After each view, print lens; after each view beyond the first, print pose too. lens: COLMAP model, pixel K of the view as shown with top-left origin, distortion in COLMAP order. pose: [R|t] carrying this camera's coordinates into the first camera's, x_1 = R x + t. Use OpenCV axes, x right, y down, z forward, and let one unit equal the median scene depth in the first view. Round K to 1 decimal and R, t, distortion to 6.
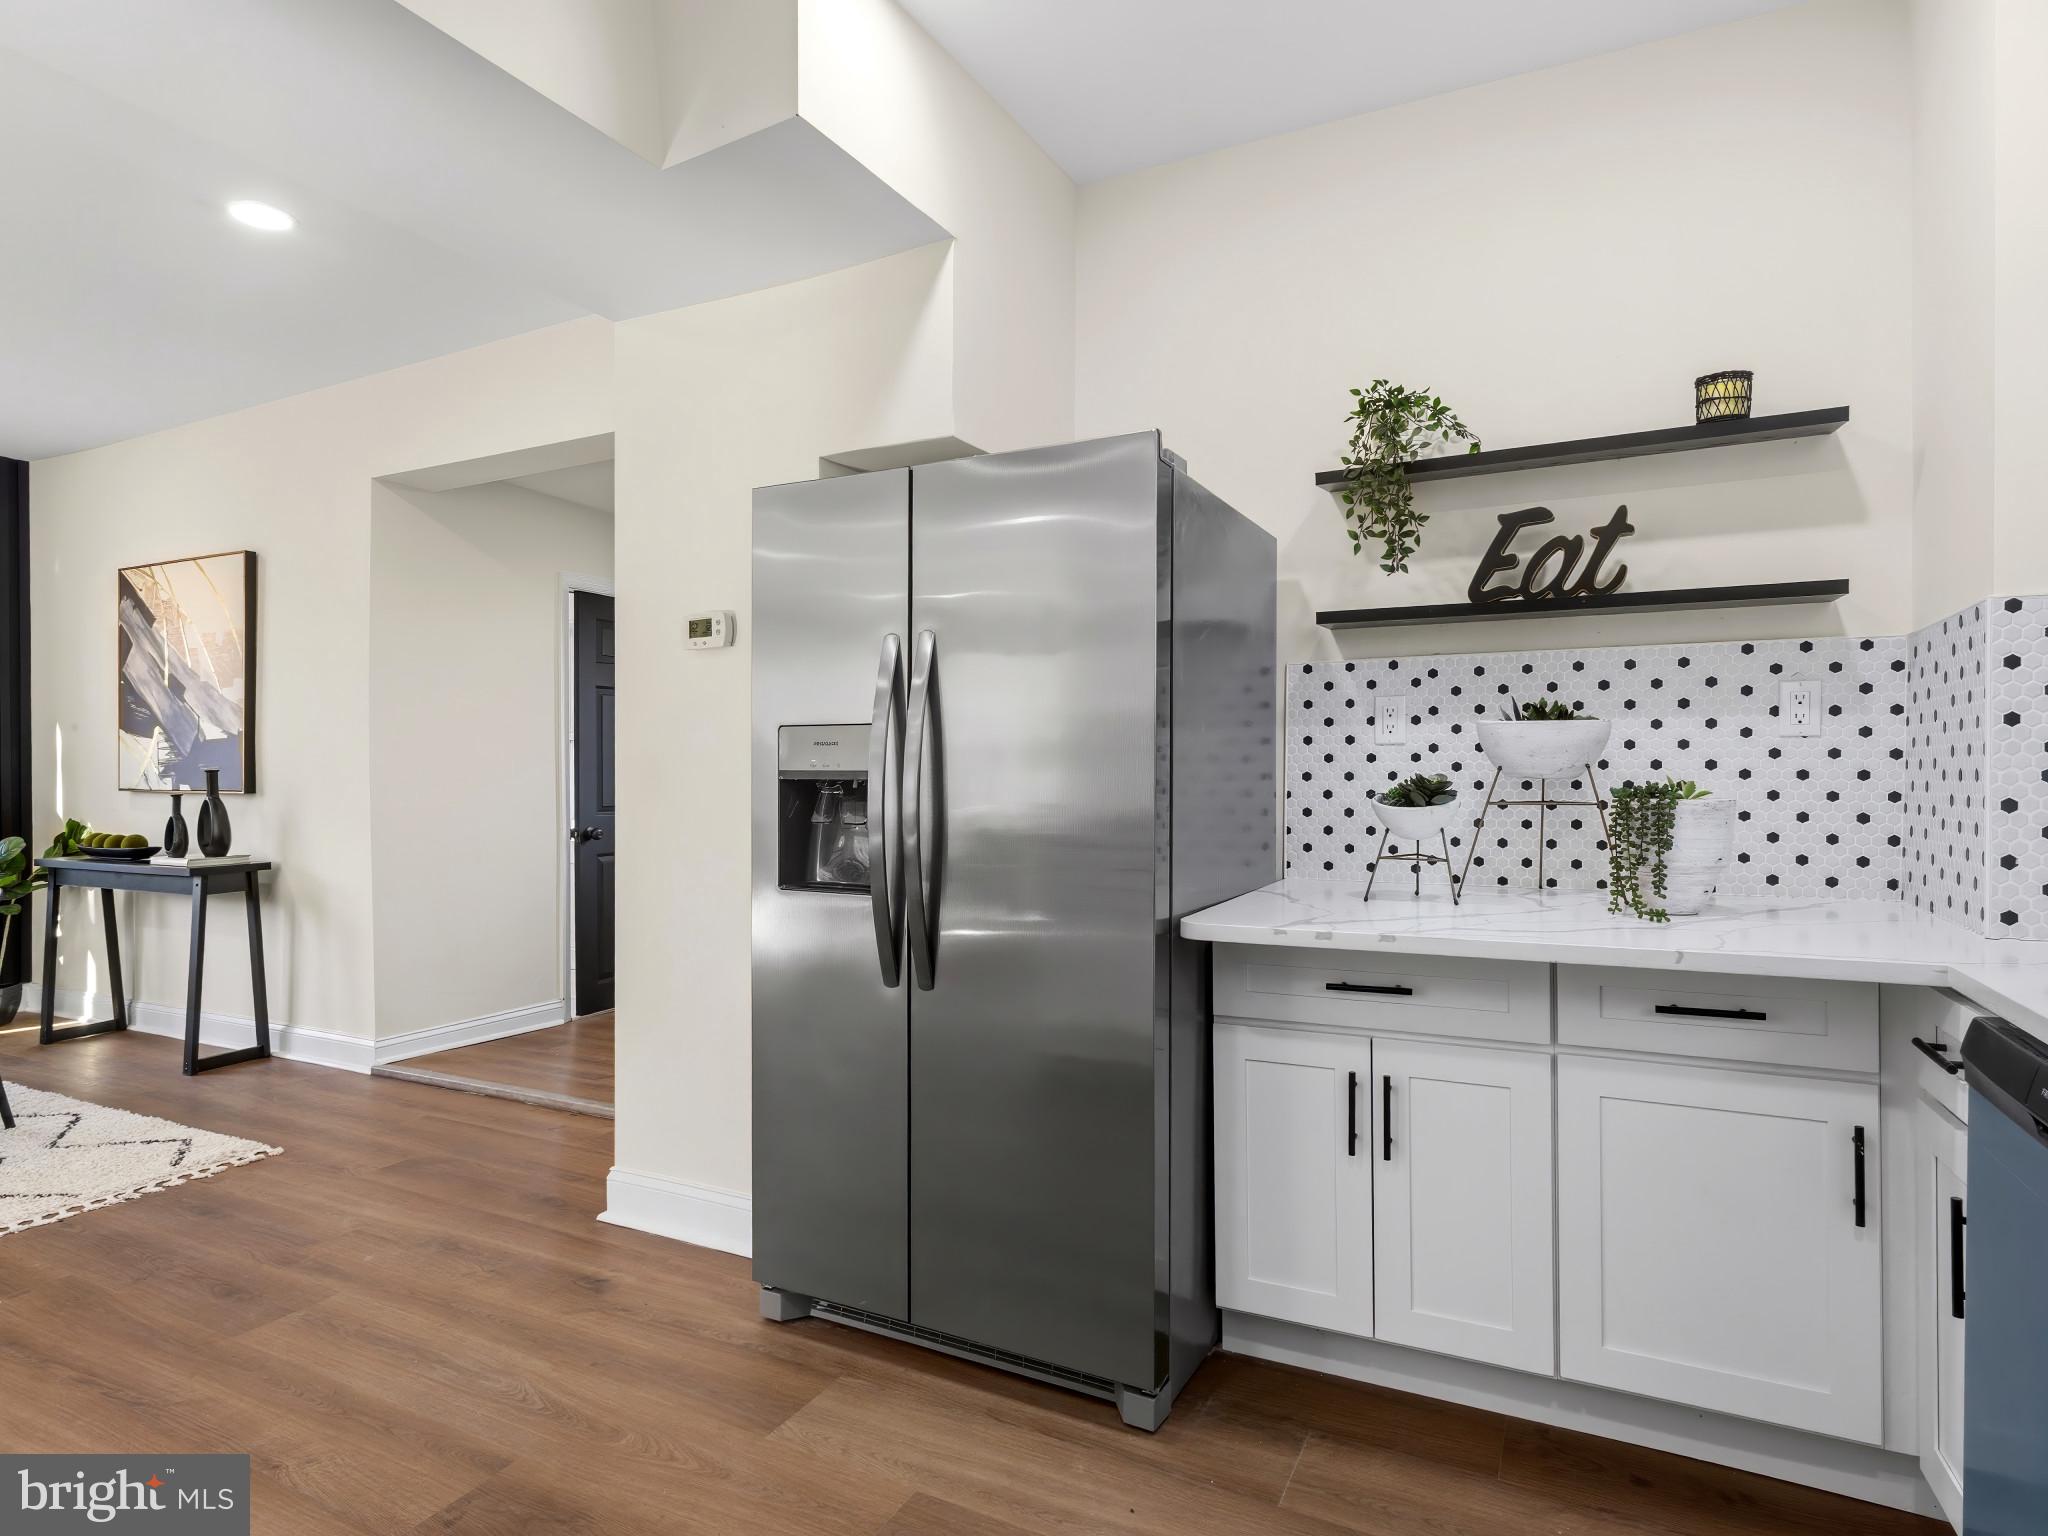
lens RADIAL K [[1125.9, 0, 1020.8], [0, 1125.9, 778.0], [0, 0, 1]] dist [-0.000423, 0.002166]
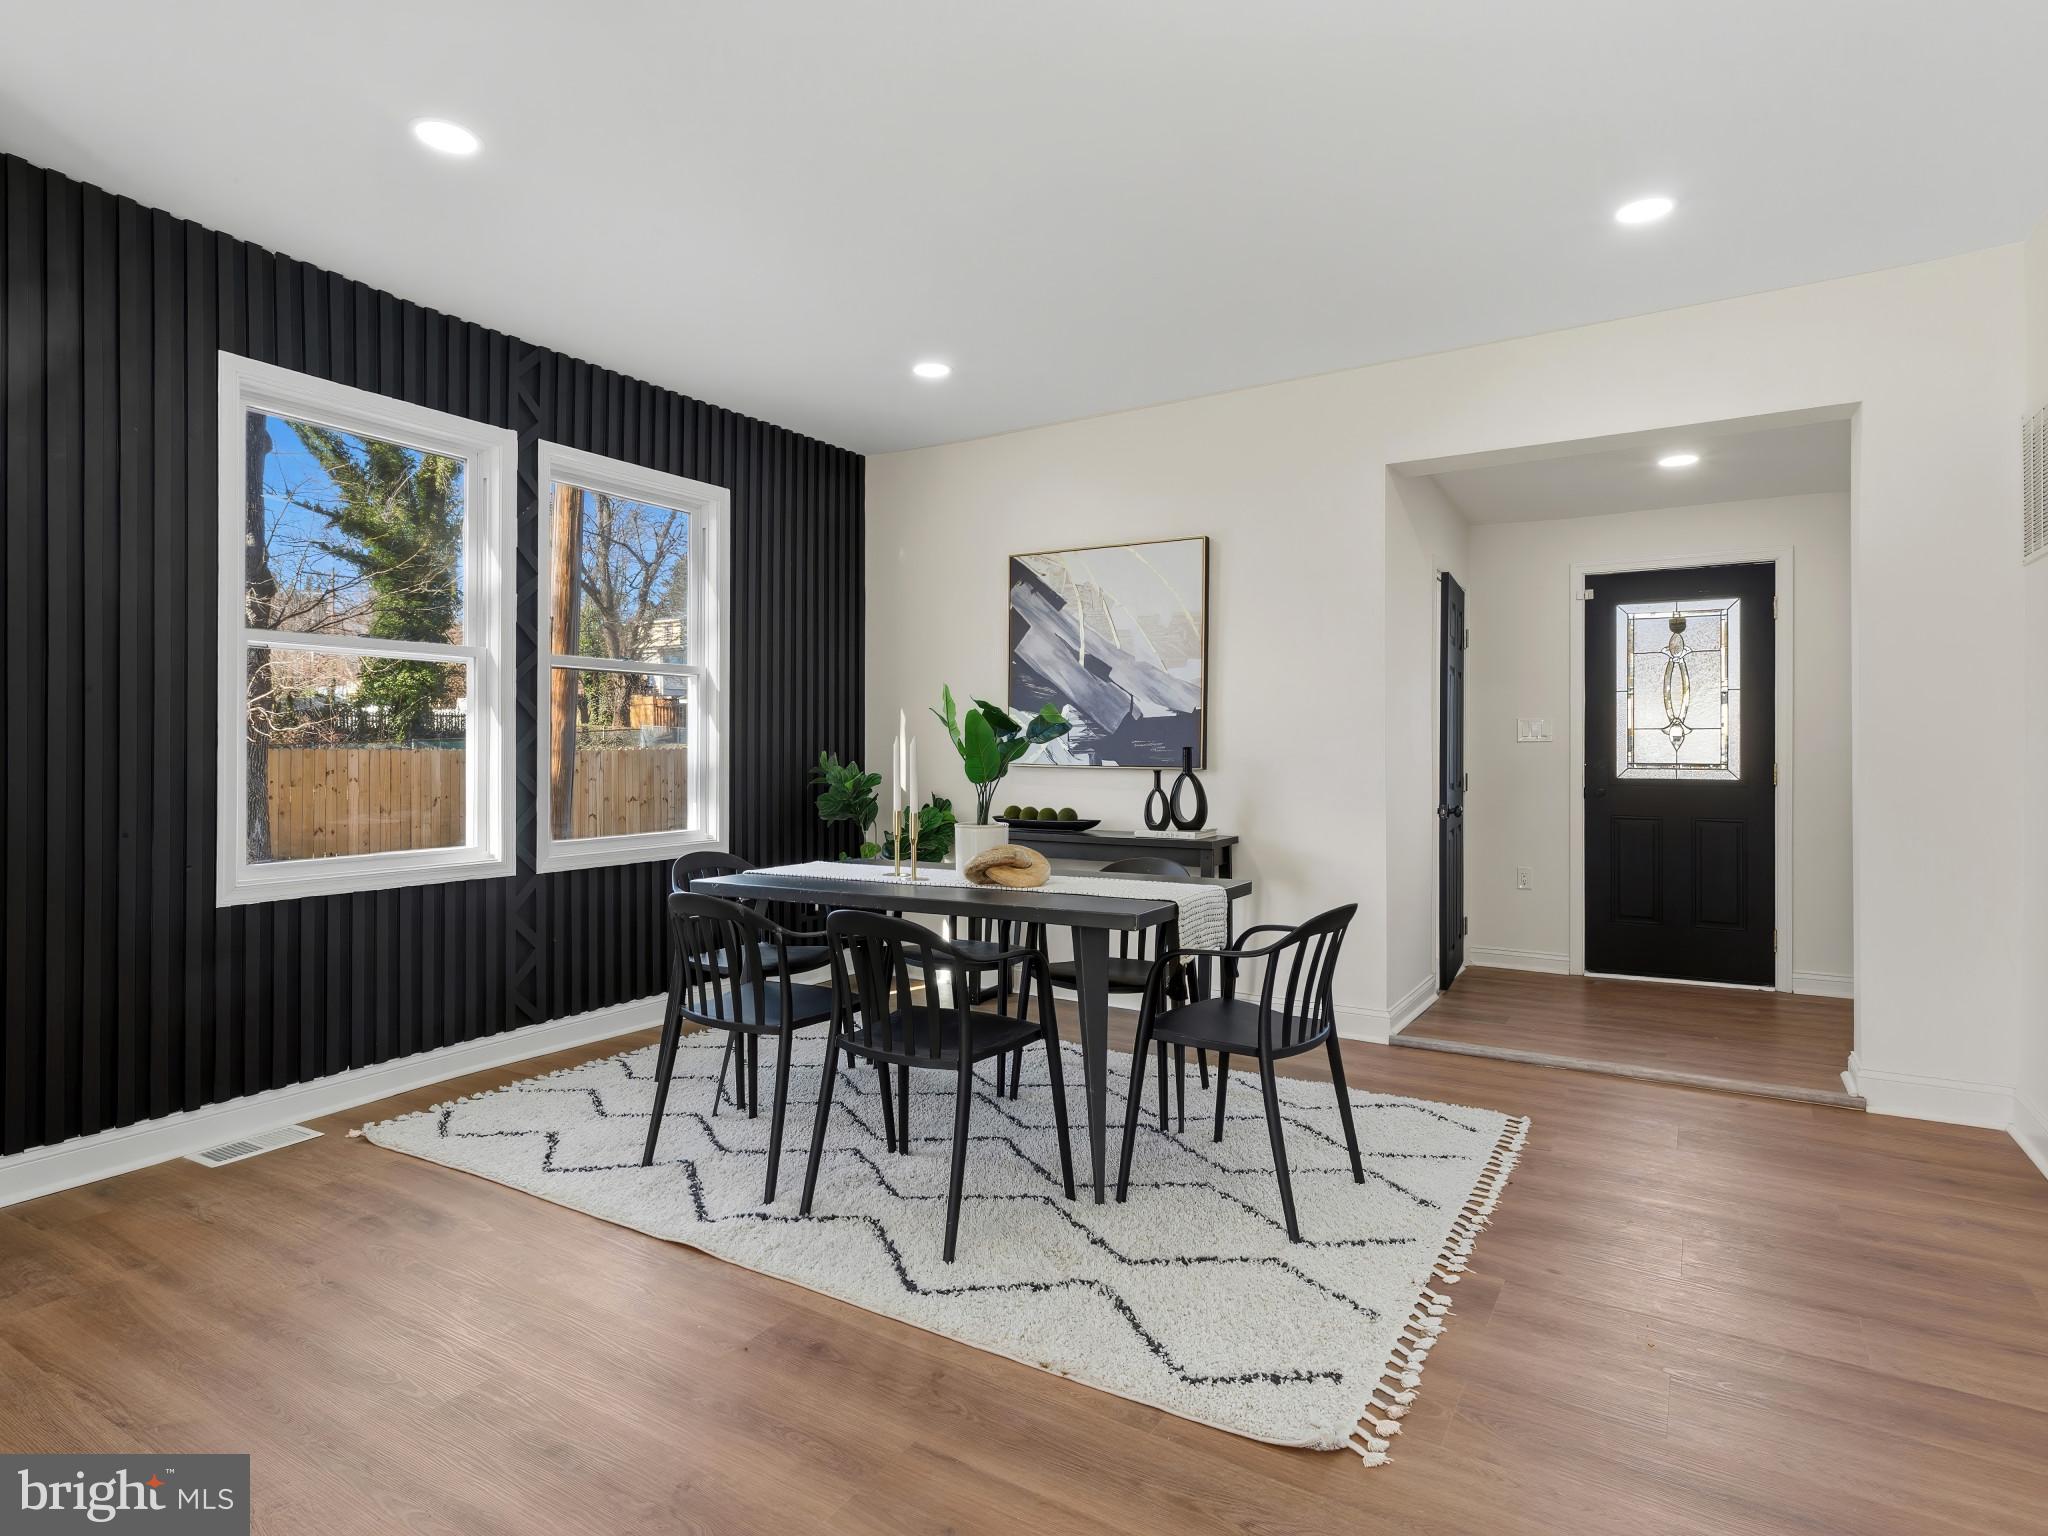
lens RADIAL K [[1125.9, 0, 1026.3], [0, 1125.9, 750.1], [0, 0, 1]] dist [-0.000423, 0.002166]
pose [[0.994916, 0.002752, -0.100673, -0.709642], [-0.002667, 0.999996, 0.000983, -0.004446], [0.100675, -0.000709, 0.994919, -0.048636]]
